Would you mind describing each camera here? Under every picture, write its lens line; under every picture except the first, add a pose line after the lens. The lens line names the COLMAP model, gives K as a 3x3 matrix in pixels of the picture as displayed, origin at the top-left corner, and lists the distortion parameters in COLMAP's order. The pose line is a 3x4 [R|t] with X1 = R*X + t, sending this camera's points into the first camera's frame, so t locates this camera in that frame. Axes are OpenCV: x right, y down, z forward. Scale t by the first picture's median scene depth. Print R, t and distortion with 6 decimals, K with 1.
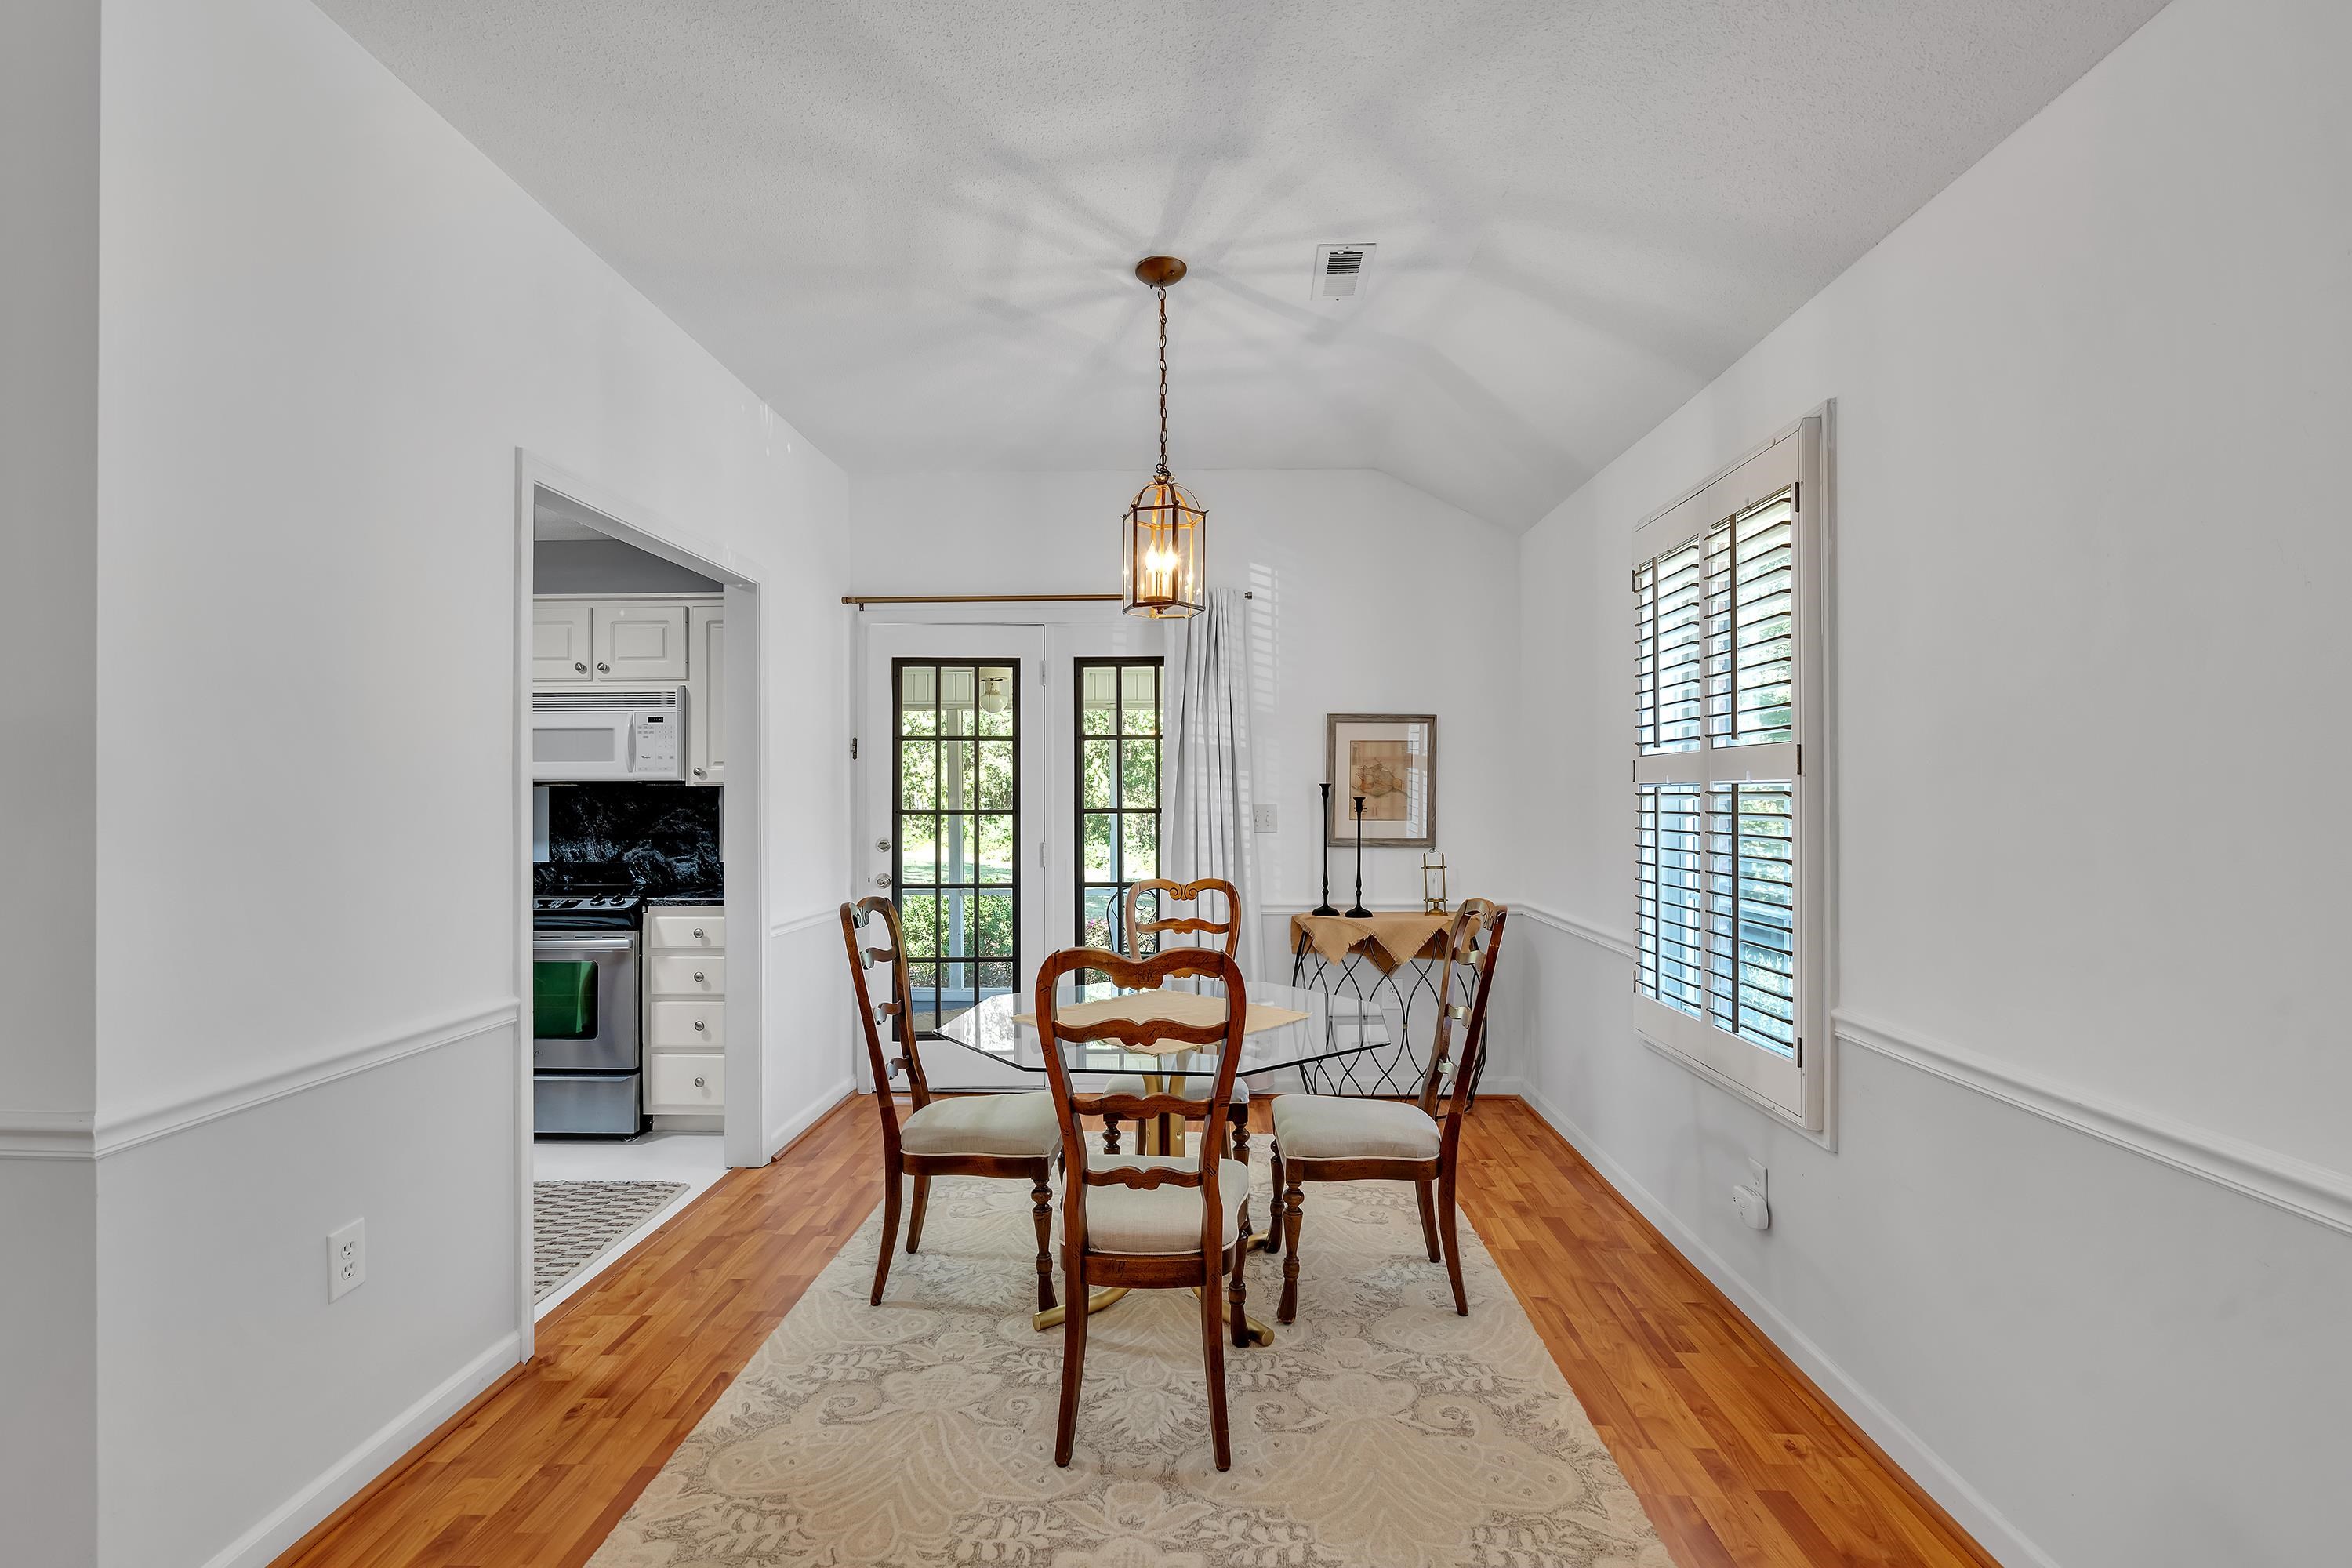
lens RADIAL K [[1055.0, 0, 1176.0], [0, 1055.0, 784.0], [0, 0, 1]] dist [-0.006158, 0.000078]
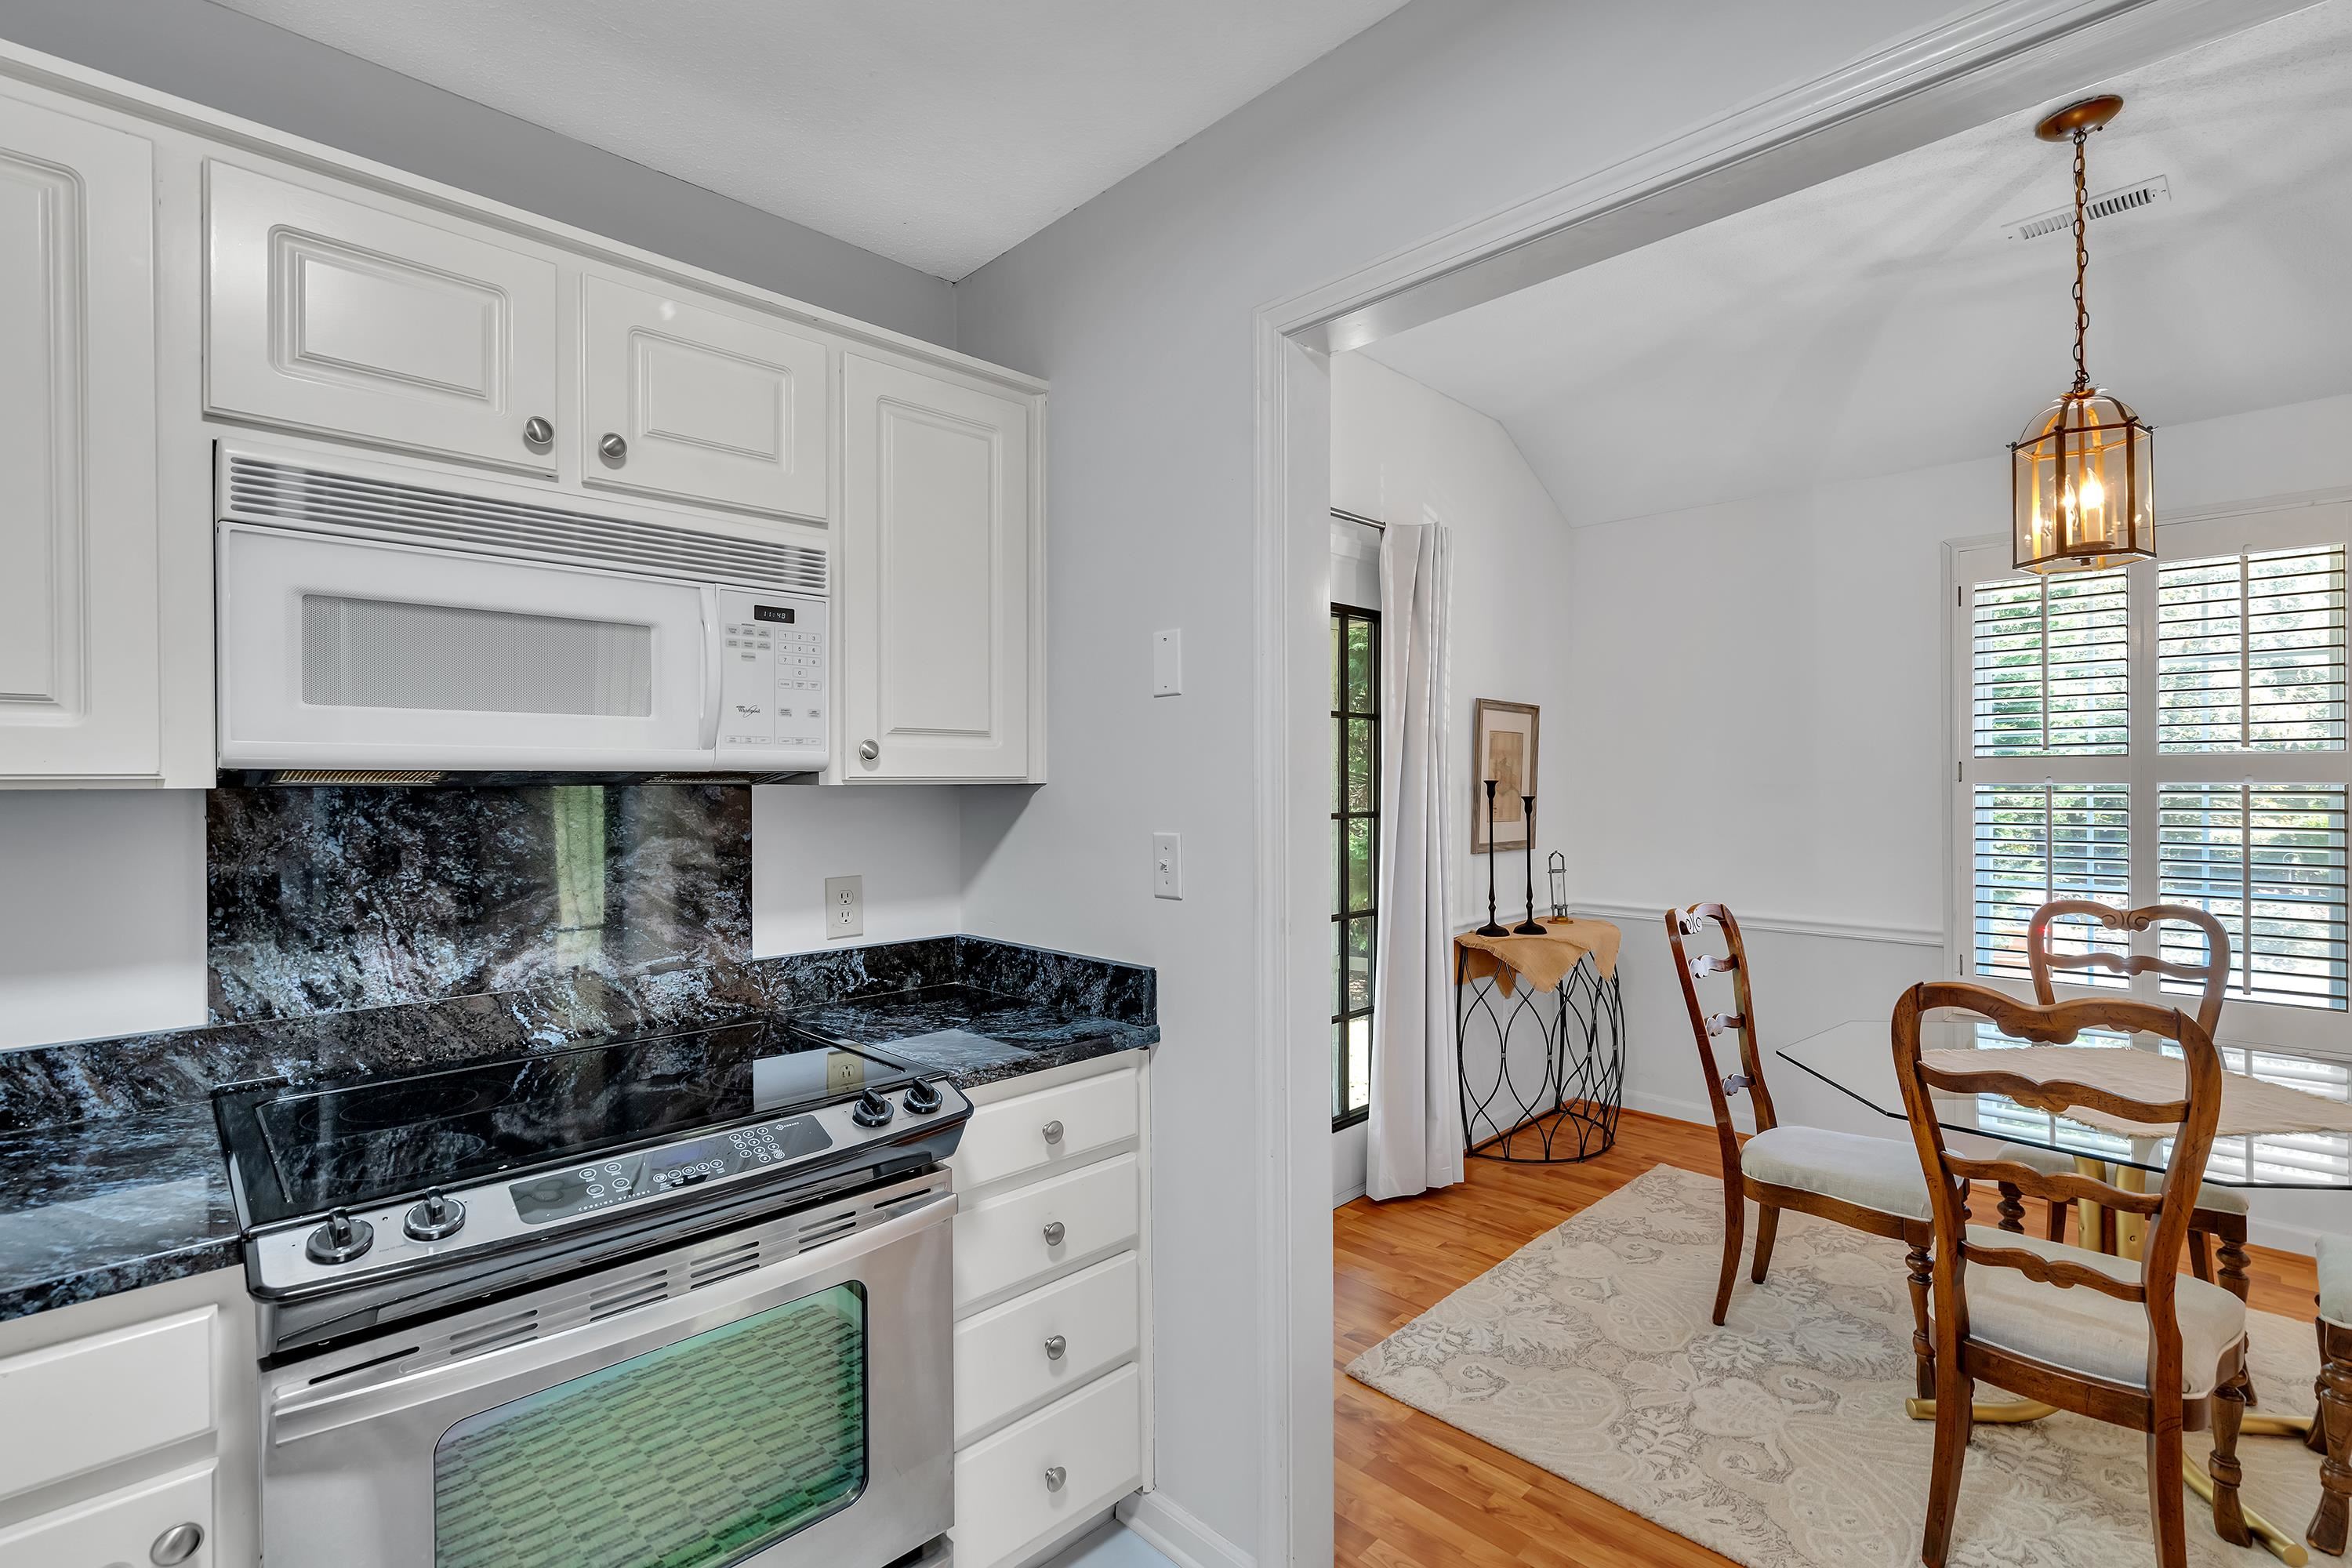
lens RADIAL K [[1055.0, 0, 1176.0], [0, 1055.0, 784.0], [0, 0, 1]] dist [-0.006158, 0.000078]
pose [[0.688961, -0.001073, 0.724797, -0.661085], [-0.004707, 0.999971, 0.005954, -0.001332], [-0.724783, -0.007513, 0.688936, 0.611732]]
